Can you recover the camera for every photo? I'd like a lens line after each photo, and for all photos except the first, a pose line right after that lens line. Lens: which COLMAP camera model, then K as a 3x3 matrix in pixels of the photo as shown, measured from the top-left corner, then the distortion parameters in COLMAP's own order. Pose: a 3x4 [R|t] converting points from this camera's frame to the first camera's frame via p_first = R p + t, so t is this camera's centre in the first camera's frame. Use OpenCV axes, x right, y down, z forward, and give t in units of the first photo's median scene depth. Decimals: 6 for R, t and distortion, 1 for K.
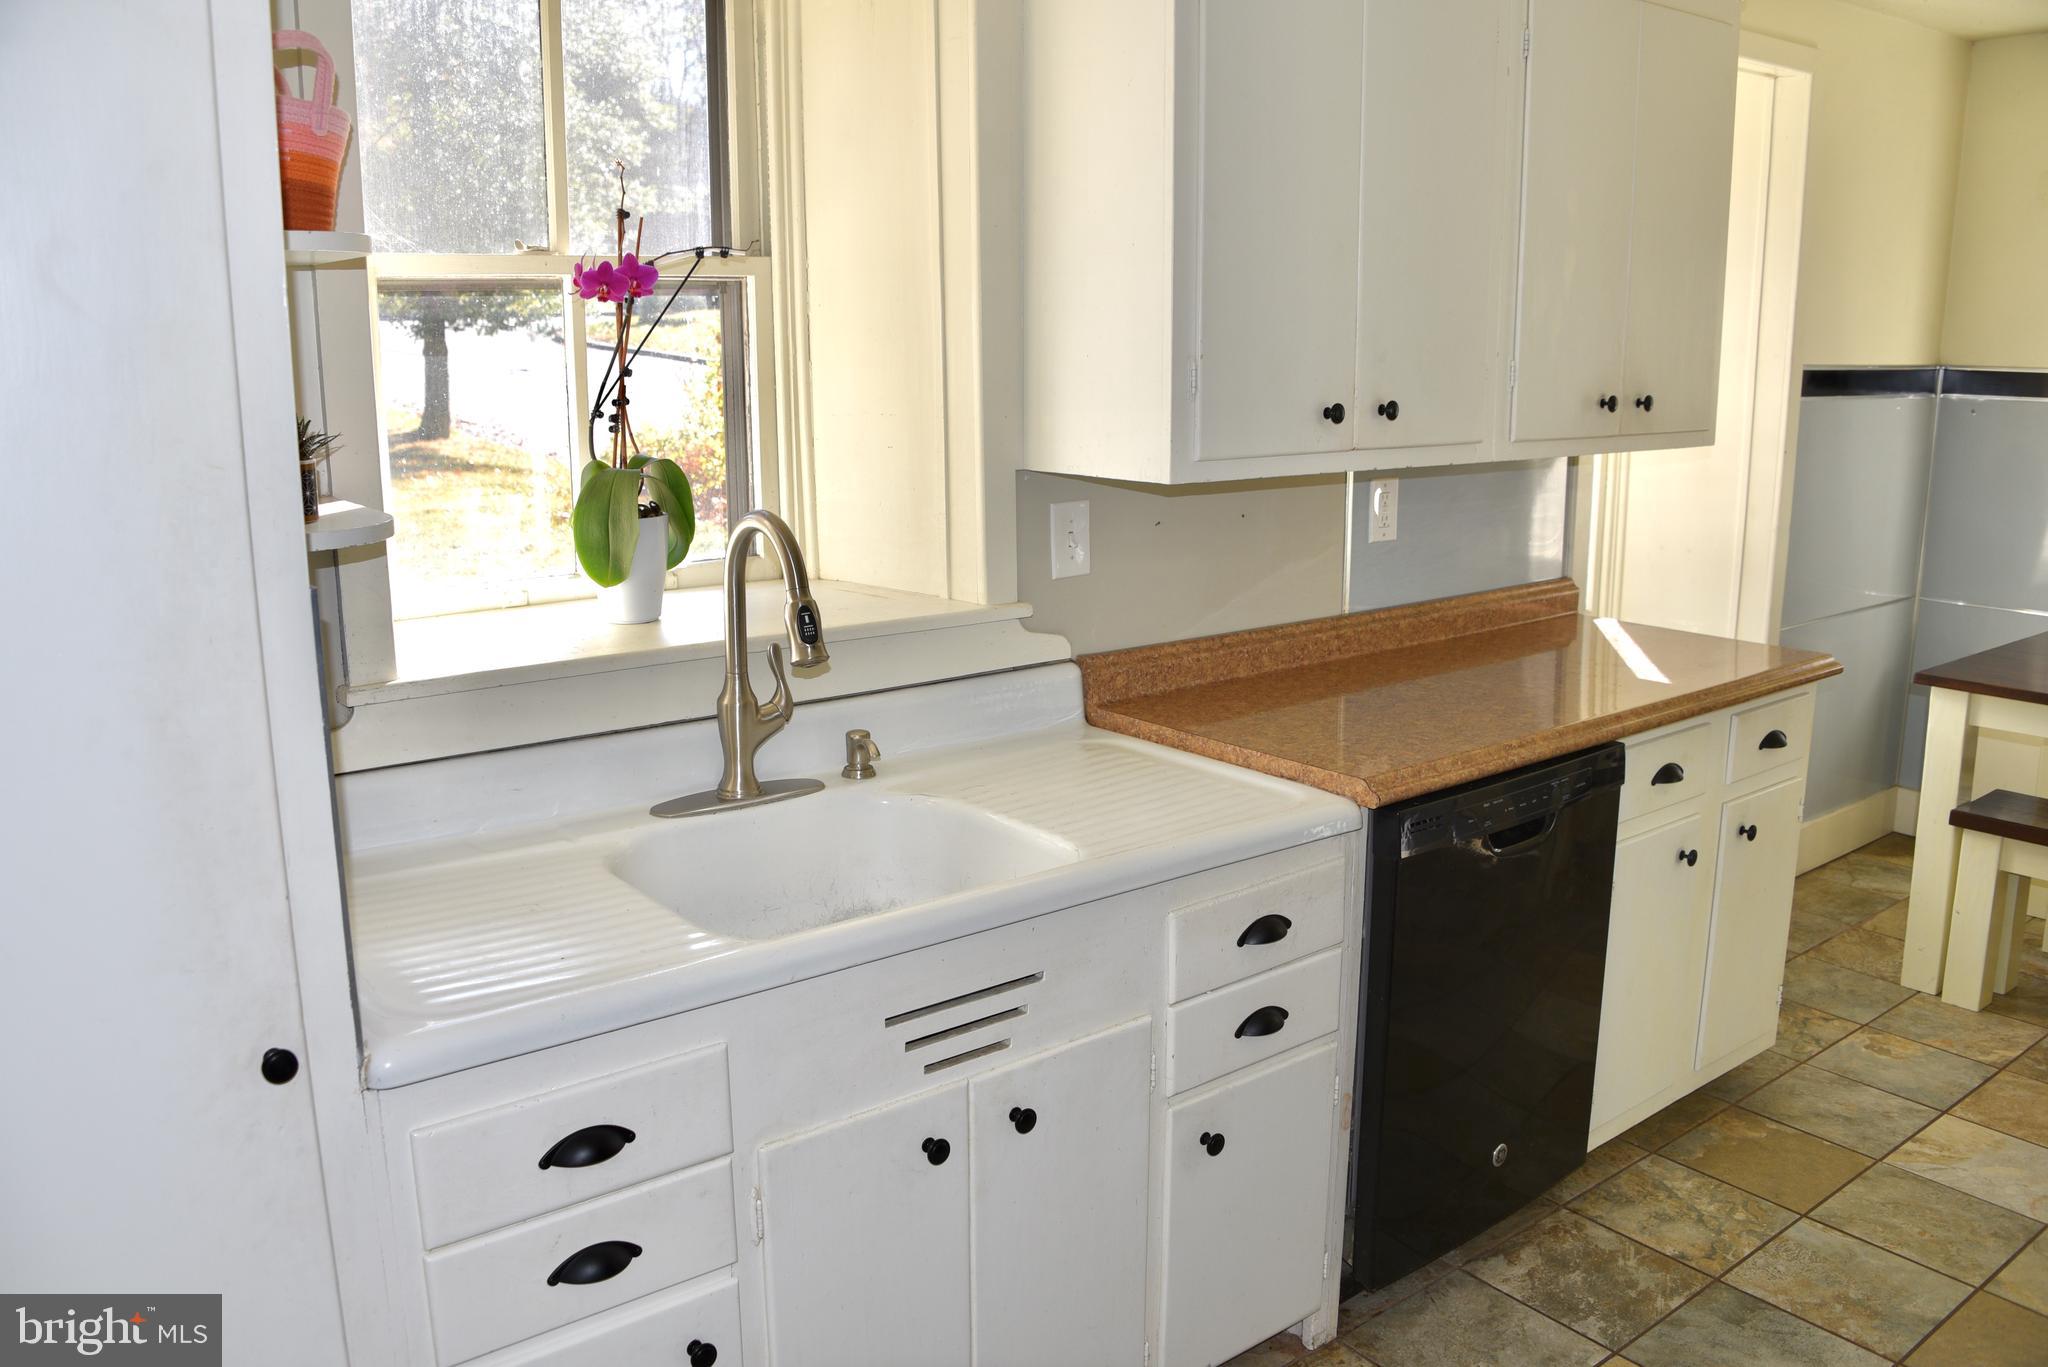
lens RADIAL K [[1652.7, 0, 1009.4], [0, 1652.7, 687.3], [0, 0, 1]] dist [-0.143153, 0.089451]
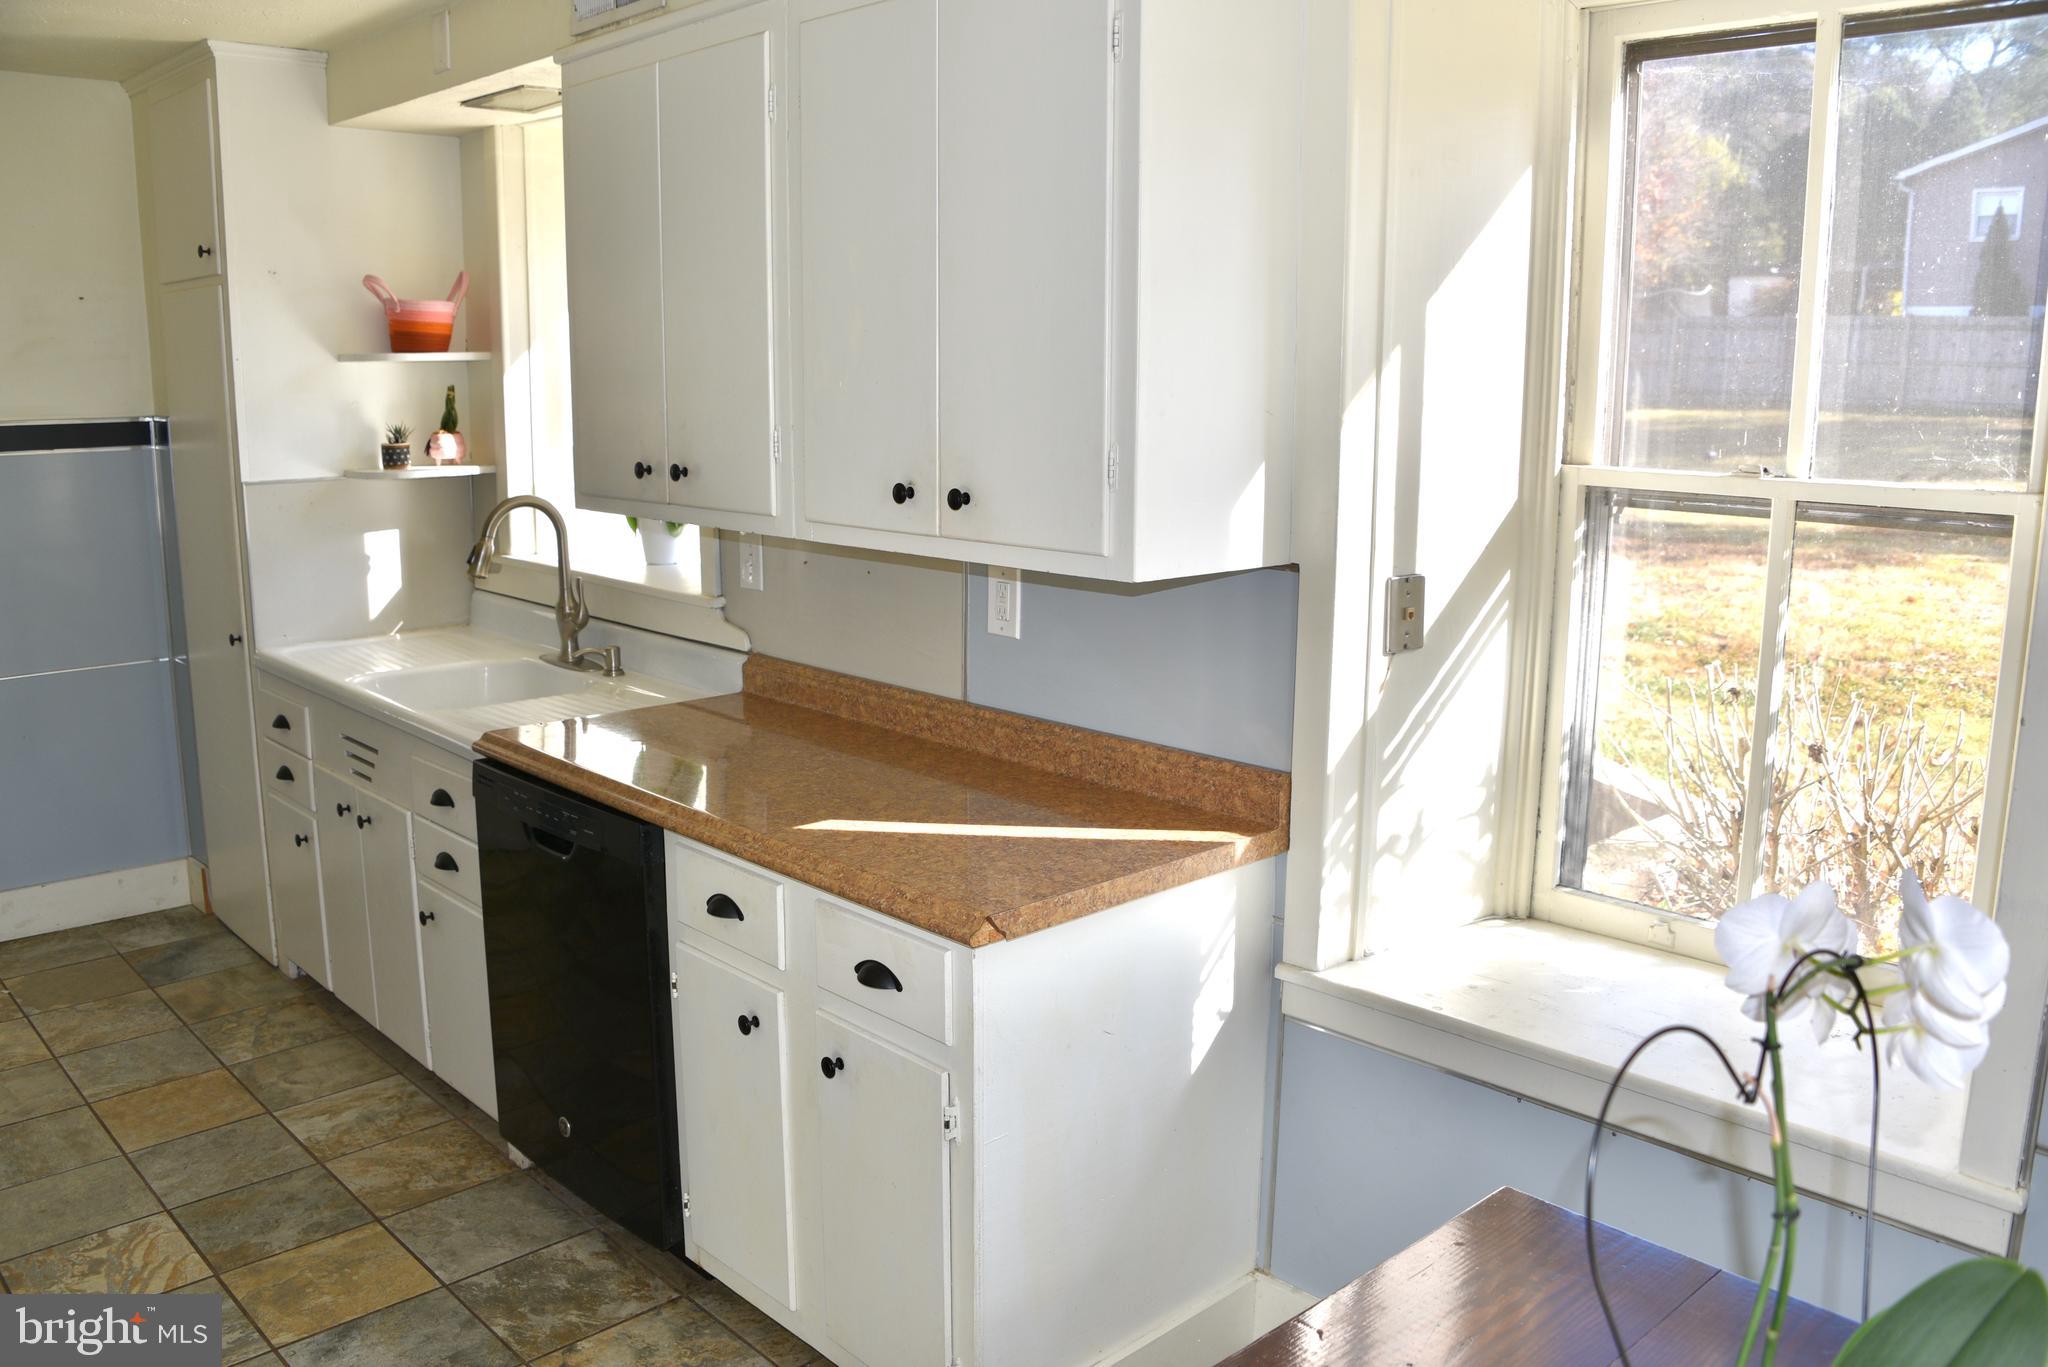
lens RADIAL K [[1652.7, 0, 1009.4], [0, 1652.7, 687.3], [0, 0, 1]] dist [-0.143153, 0.089451]
pose [[0.083126, 0.199125, -0.976442, 1.273494], [-0.214567, 0.960428, 0.177593, -0.254727], [0.973165, 0.194750, 0.122562, 1.021481]]
